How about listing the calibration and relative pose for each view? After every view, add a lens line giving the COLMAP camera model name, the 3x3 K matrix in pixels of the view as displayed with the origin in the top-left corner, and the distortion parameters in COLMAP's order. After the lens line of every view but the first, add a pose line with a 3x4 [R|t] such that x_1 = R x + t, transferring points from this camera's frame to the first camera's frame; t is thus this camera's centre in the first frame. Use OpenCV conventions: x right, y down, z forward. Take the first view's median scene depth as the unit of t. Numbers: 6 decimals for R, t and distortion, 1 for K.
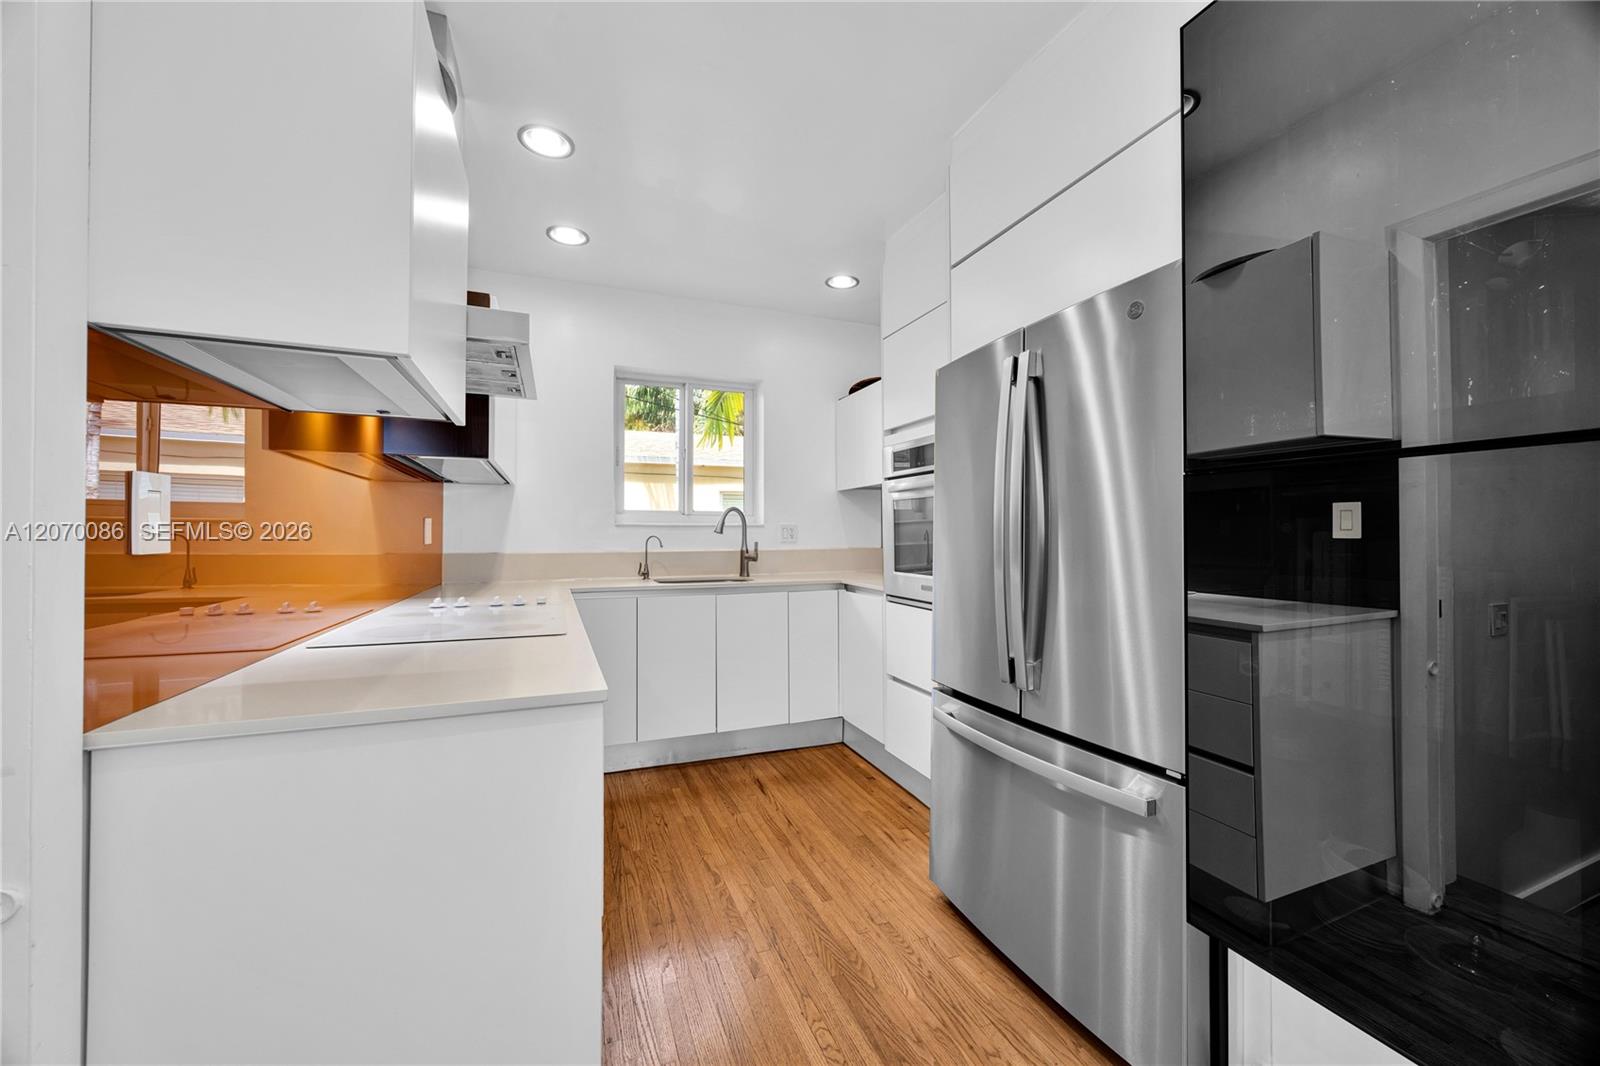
lens RADIAL K [[608.4, 0, 806.4], [0, 608.4, 527.7], [0, 0, 1]] dist [0.001713, -0.000730]
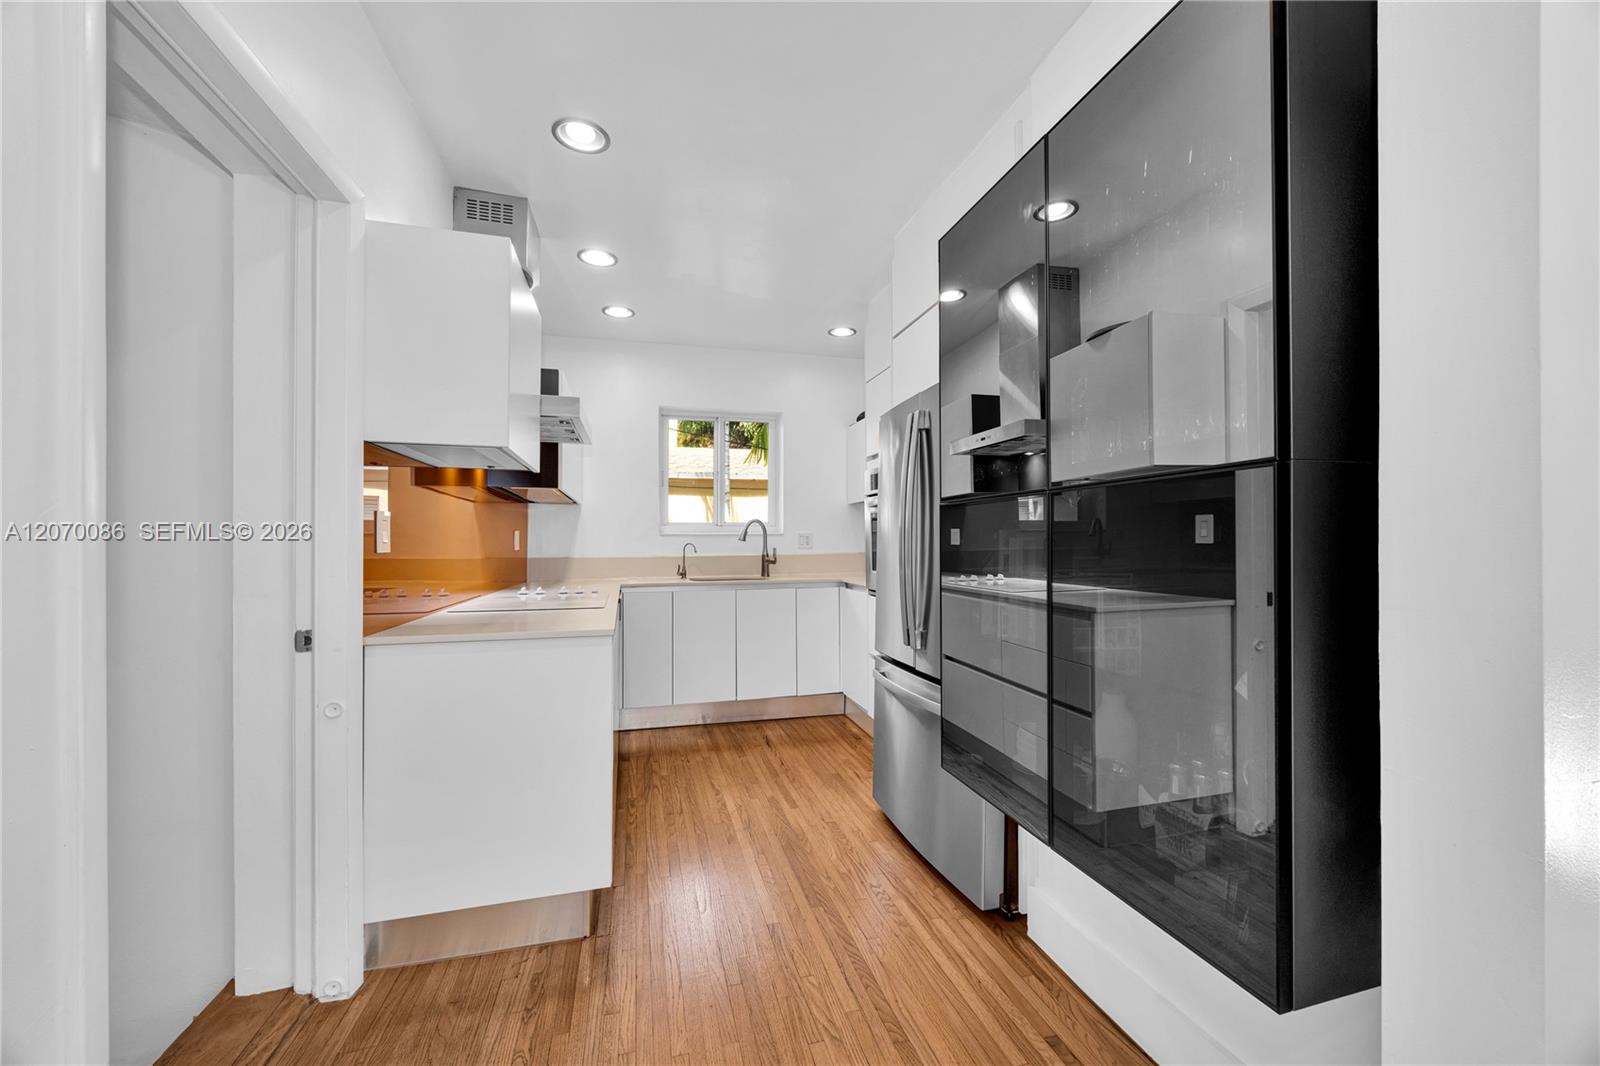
lens RADIAL K [[608.4, 0, 821.3], [0, 608.4, 533.9], [0, 0, 1]] dist [0.001713, -0.000730]
pose [[0.995841, -0.004122, -0.091016, 0.157088], [0.003957, 0.999990, -0.001996, -0.002141], [0.091023, 0.001627, 0.995847, -0.255606]]
